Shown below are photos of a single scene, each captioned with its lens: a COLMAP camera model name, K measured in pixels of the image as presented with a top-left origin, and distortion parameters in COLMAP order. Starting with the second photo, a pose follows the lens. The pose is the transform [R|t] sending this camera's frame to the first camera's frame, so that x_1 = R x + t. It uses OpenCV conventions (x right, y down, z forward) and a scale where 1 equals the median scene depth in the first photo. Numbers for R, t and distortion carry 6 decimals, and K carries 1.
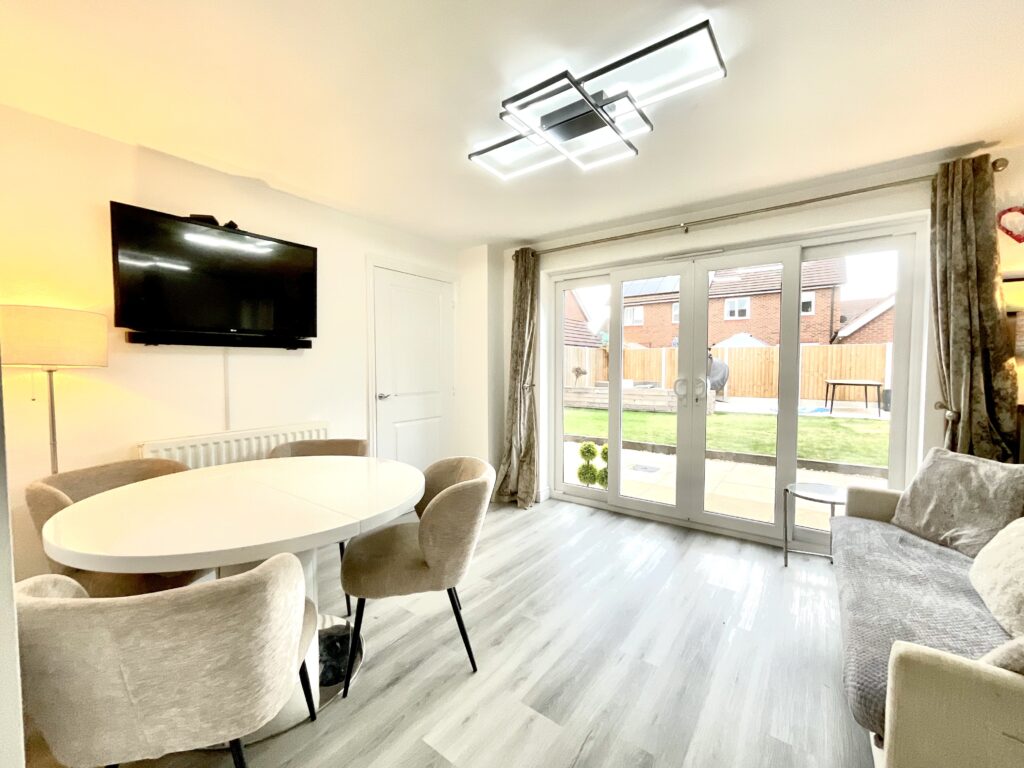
lens RADIAL K [[415.7, 0, 512.0], [0, 415.7, 384.0], [0, 0, 1]] dist [-0.000841, -0.000337]
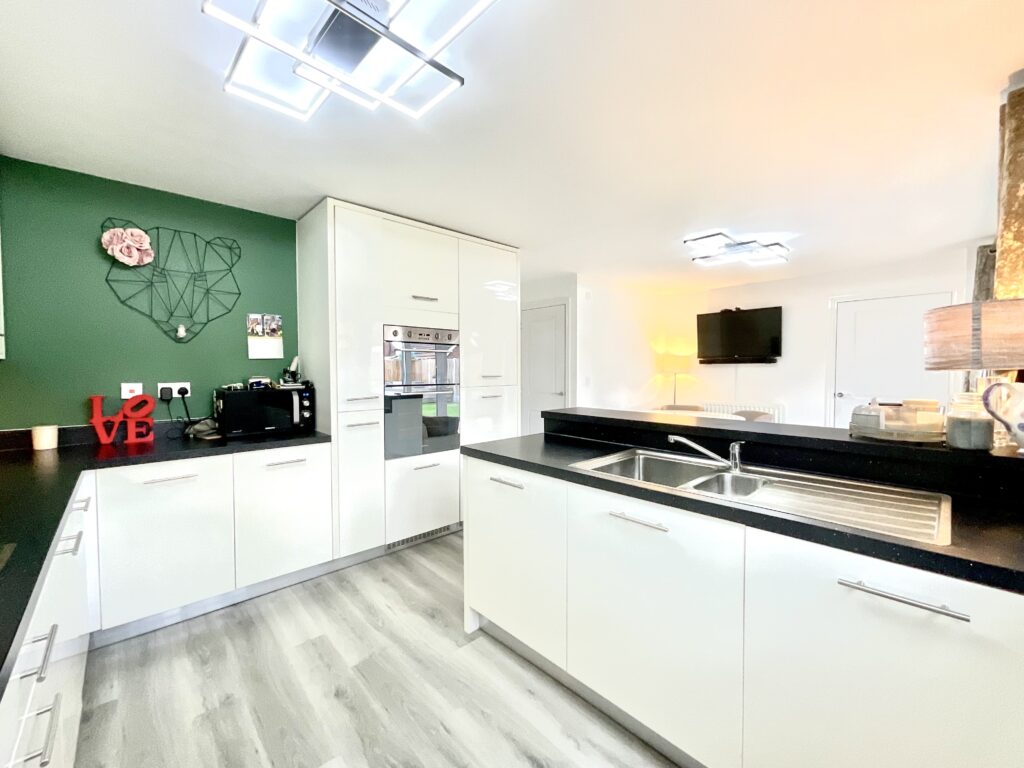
lens RADIAL K [[415.7, 0, 512.0], [0, 415.7, 384.0], [0, 0, 1]] dist [-0.000841, -0.000337]
pose [[-0.185870, 0.032645, -0.982032, 2.005859], [-0.038634, 0.998432, 0.040502, -0.032174], [0.981815, 0.045468, -0.184317, 0.289565]]
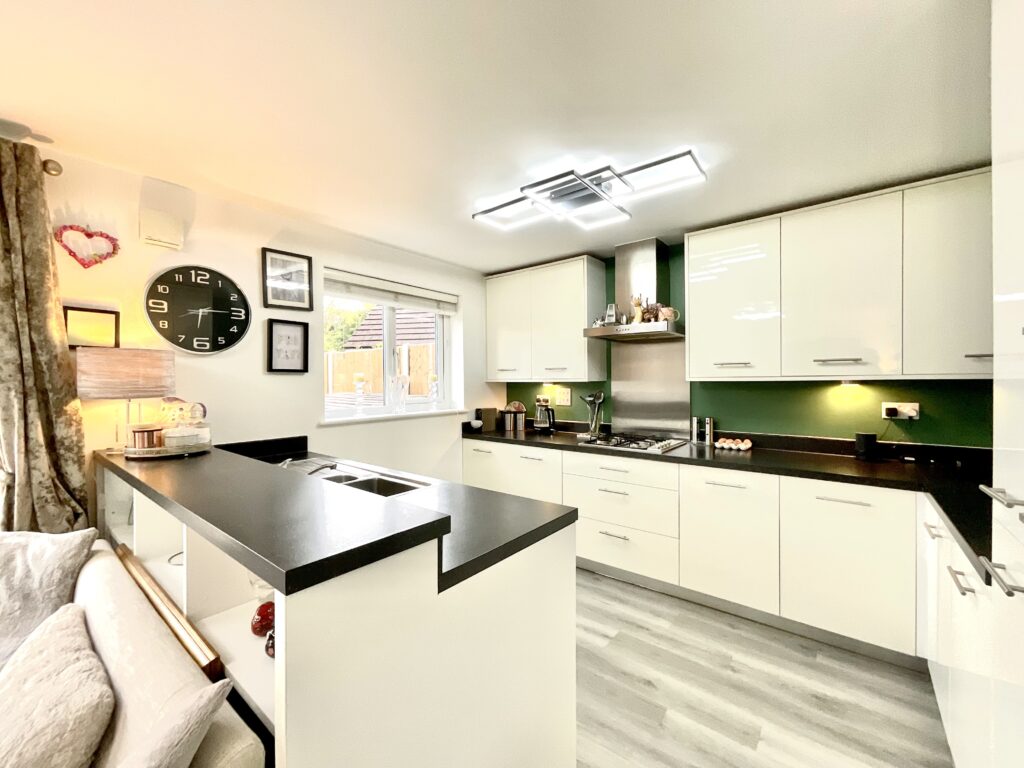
lens RADIAL K [[415.7, 0, 512.0], [0, 415.7, 384.0], [0, 0, 1]] dist [-0.000841, -0.000337]
pose [[0.042181, -0.012256, 0.999035, 0.377621], [0.048197, 0.998786, 0.010218, -0.059170], [-0.997947, 0.047720, 0.042720, 0.064088]]
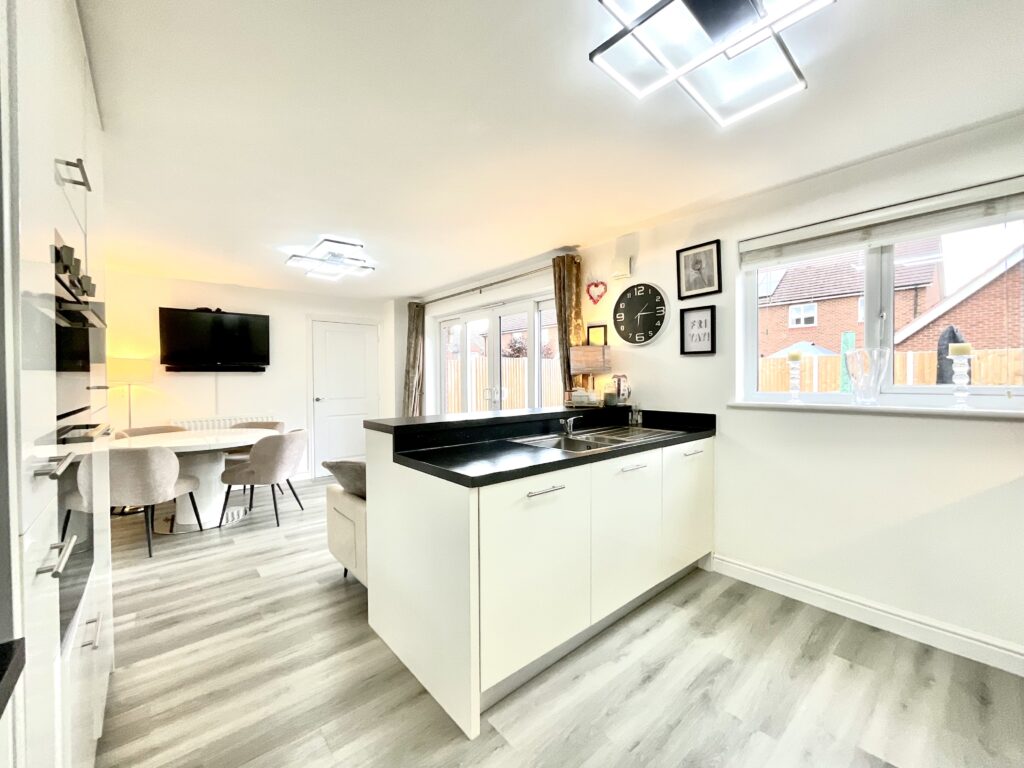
lens RADIAL K [[415.7, 0, 512.0], [0, 415.7, 384.0], [0, 0, 1]] dist [-0.000841, -0.000337]
pose [[0.974316, -0.004889, -0.225131, 1.284876], [-0.001893, 0.999551, -0.029899, 0.025732], [0.225177, 0.029557, 0.973870, -0.675402]]
